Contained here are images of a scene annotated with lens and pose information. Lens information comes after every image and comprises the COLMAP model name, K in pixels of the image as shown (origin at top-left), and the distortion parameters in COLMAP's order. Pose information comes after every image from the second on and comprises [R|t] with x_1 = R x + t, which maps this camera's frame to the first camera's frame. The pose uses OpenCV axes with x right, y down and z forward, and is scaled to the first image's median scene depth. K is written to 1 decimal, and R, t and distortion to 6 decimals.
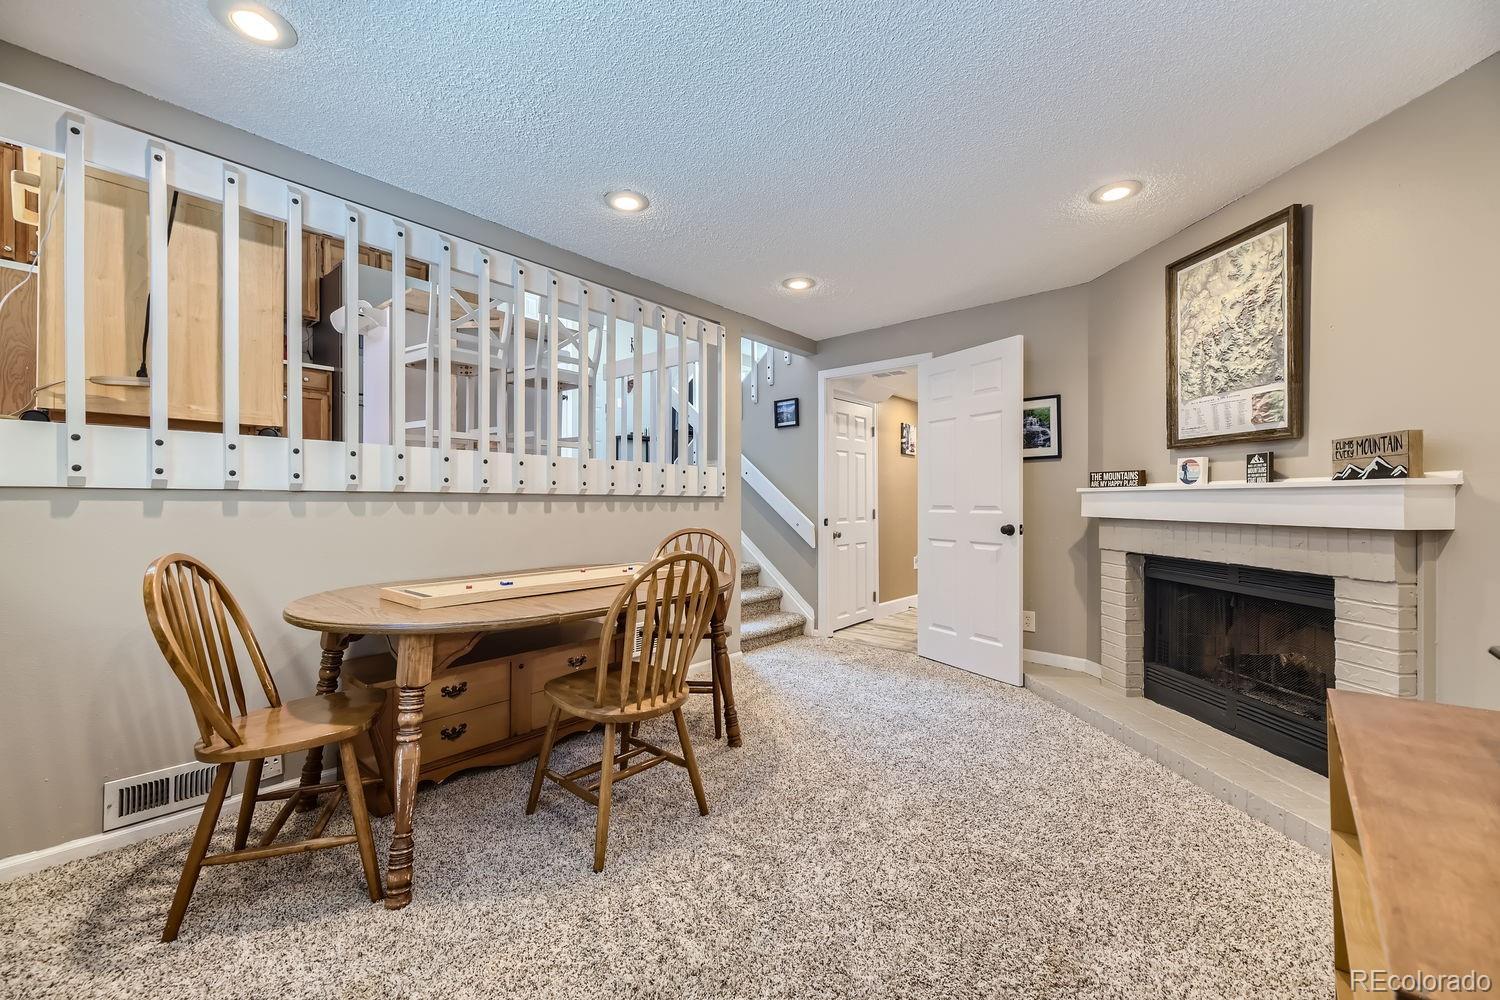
lens RADIAL K [[607.5, 0, 747.9], [0, 607.5, 507.4], [0, 0, 1]] dist [0.000570, -0.000034]
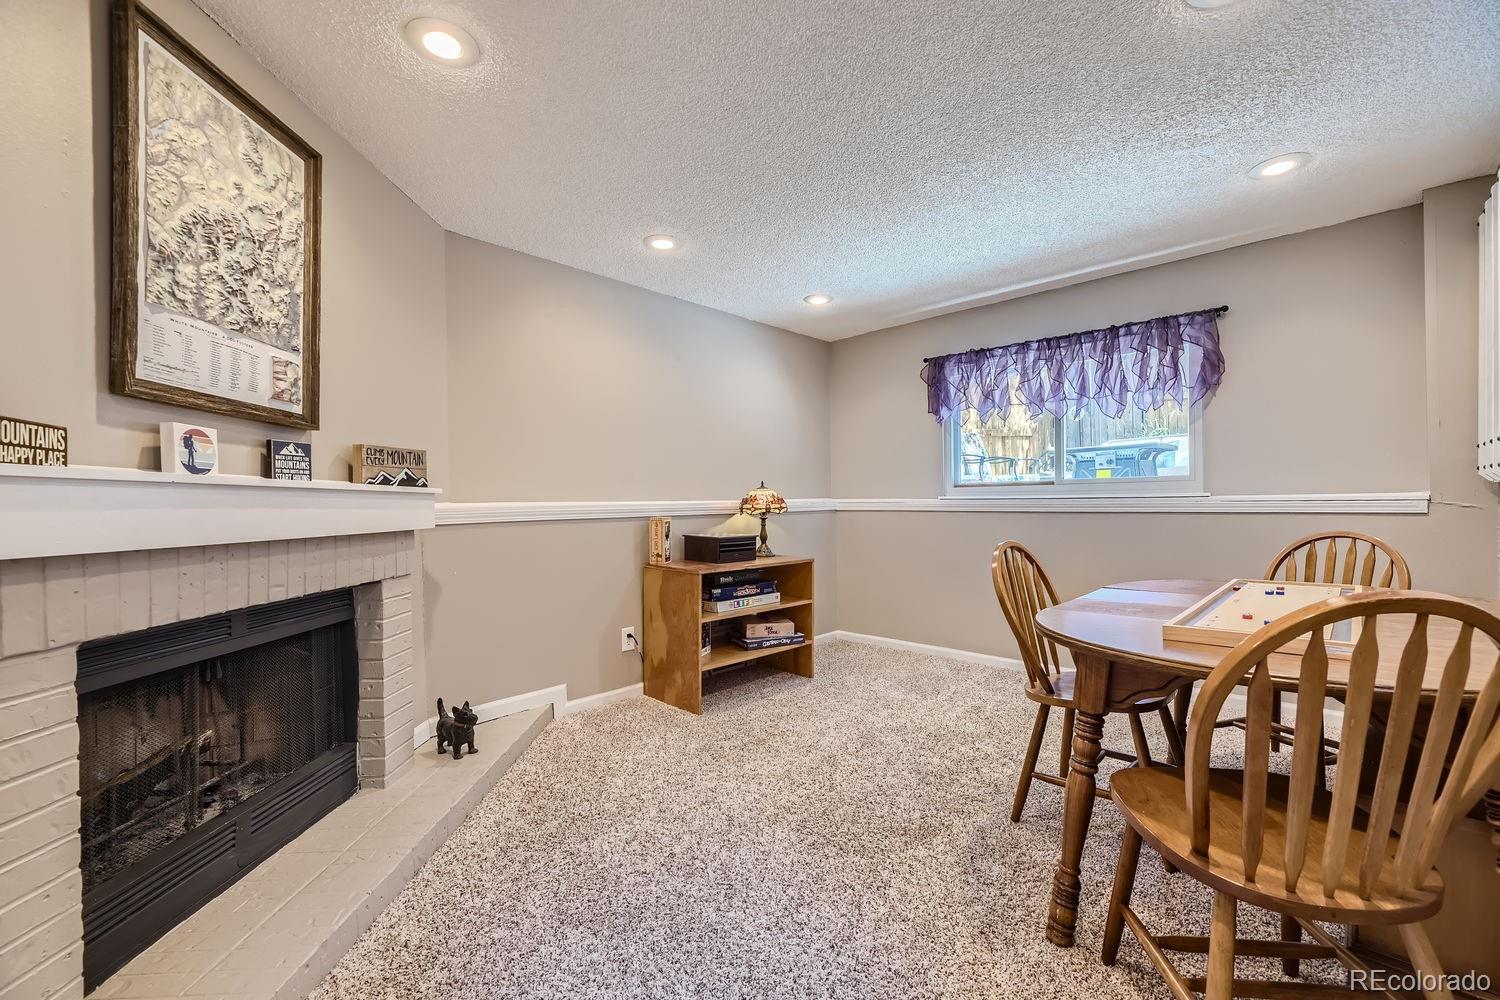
lens RADIAL K [[607.5, 0, 747.9], [0, 607.5, 507.4], [0, 0, 1]] dist [0.000570, -0.000034]
pose [[-0.997284, 0.010400, 0.072915, 0.236887], [0.011609, 0.999802, 0.016172, -0.015075], [-0.072732, 0.016975, -0.997207, 1.723583]]
